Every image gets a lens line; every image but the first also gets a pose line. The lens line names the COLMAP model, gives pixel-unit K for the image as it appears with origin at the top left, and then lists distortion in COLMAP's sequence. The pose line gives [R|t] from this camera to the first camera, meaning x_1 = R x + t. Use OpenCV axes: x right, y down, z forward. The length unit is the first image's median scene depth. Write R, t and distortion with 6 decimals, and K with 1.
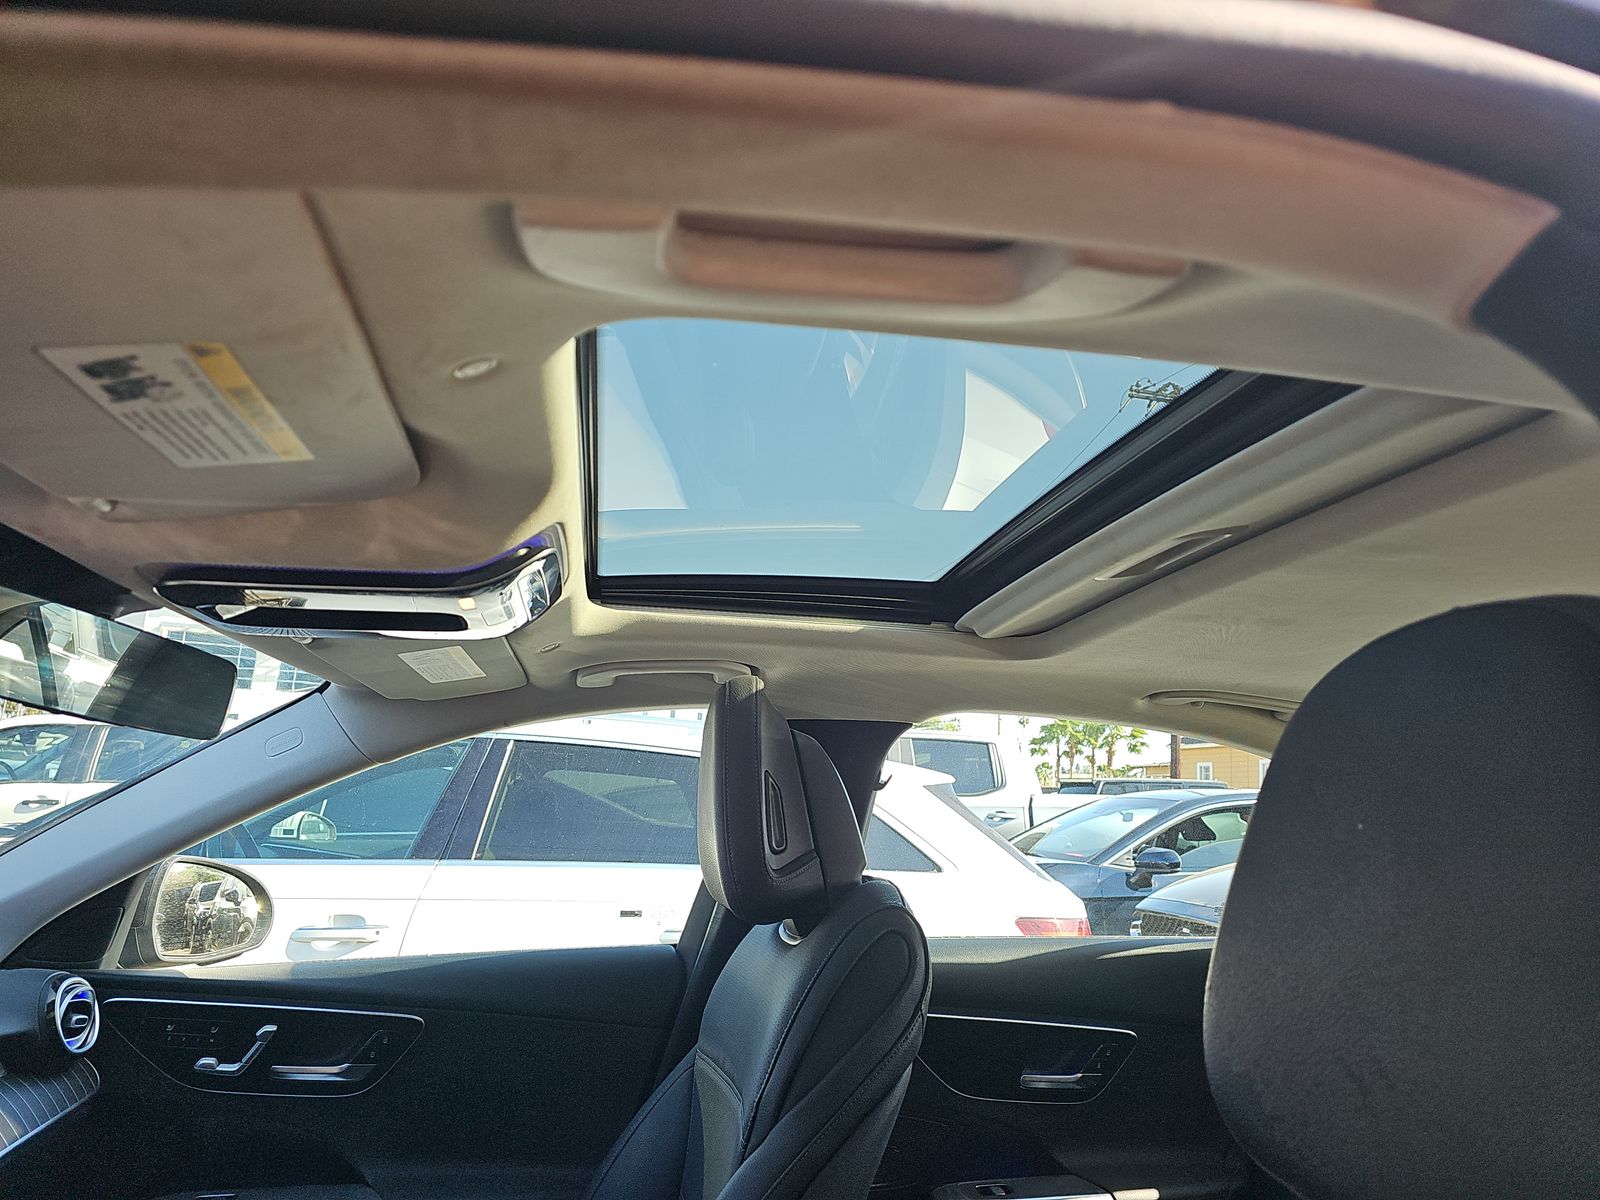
lens RADIAL K [[1065.1, 0, 794.8], [0, 1065.1, 602.0], [0, 0, 1]] dist [0.020715, -0.005365]
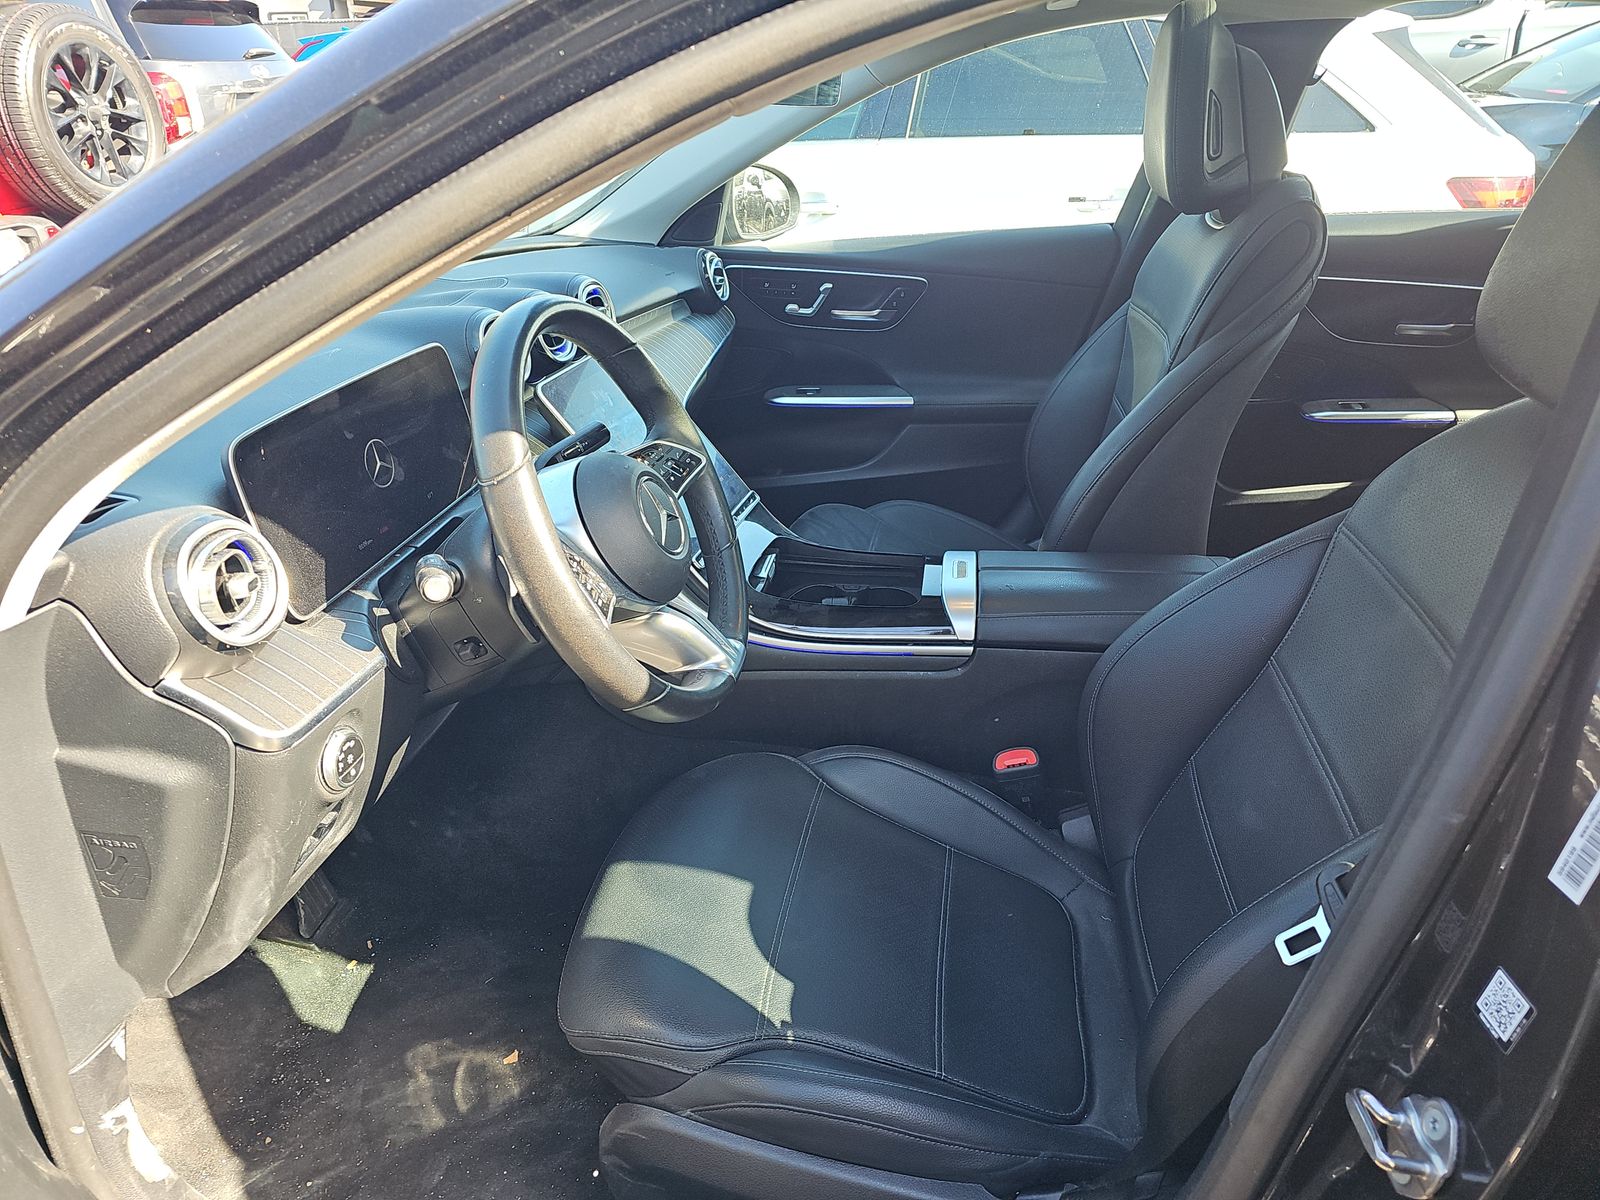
lens RADIAL K [[1065.1, 0, 798.9], [0, 1065.1, 606.5], [0, 0, 1]] dist [0.020715, -0.005365]
pose [[0.944765, 0.099151, -0.312391, -0.025139], [0.117665, 0.786992, 0.605640, -0.150284], [0.305899, -0.608945, 0.731855, -0.356860]]
